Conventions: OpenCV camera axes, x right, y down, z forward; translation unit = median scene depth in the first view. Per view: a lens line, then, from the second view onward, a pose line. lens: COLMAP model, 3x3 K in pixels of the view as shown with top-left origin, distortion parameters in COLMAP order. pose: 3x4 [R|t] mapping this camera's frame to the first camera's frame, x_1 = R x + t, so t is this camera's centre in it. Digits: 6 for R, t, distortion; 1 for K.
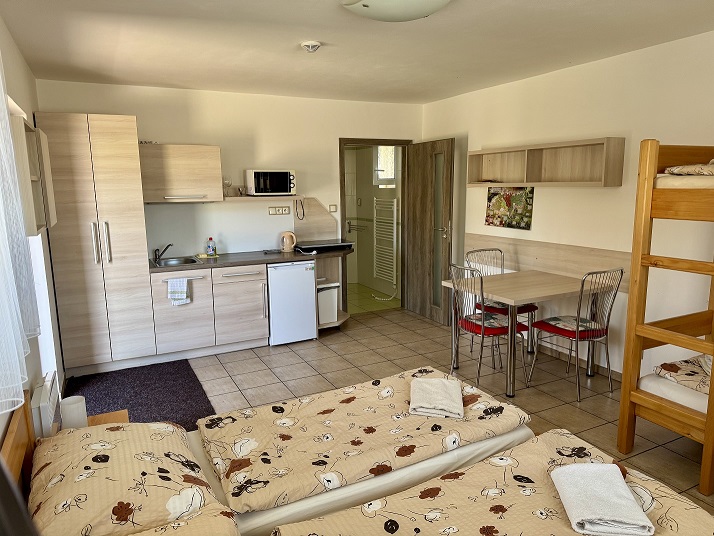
lens RADIAL K [[507.7, 0, 356.3], [0, 507.7, 267.3], [0, 0, 1]] dist [0.002509, -0.008120]
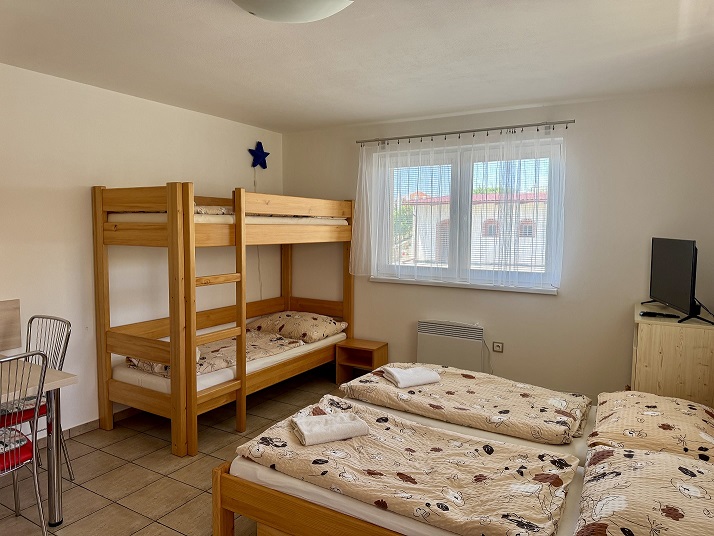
lens RADIAL K [[507.7, 0, 357.7], [0, 507.7, 267.0], [0, 0, 1]] dist [0.002509, -0.008120]
pose [[-0.528637, -0.072787, 0.845721, -0.820326], [0.145411, 0.973824, 0.174705, -0.254492], [-0.836300, 0.215333, -0.504216, 1.644864]]
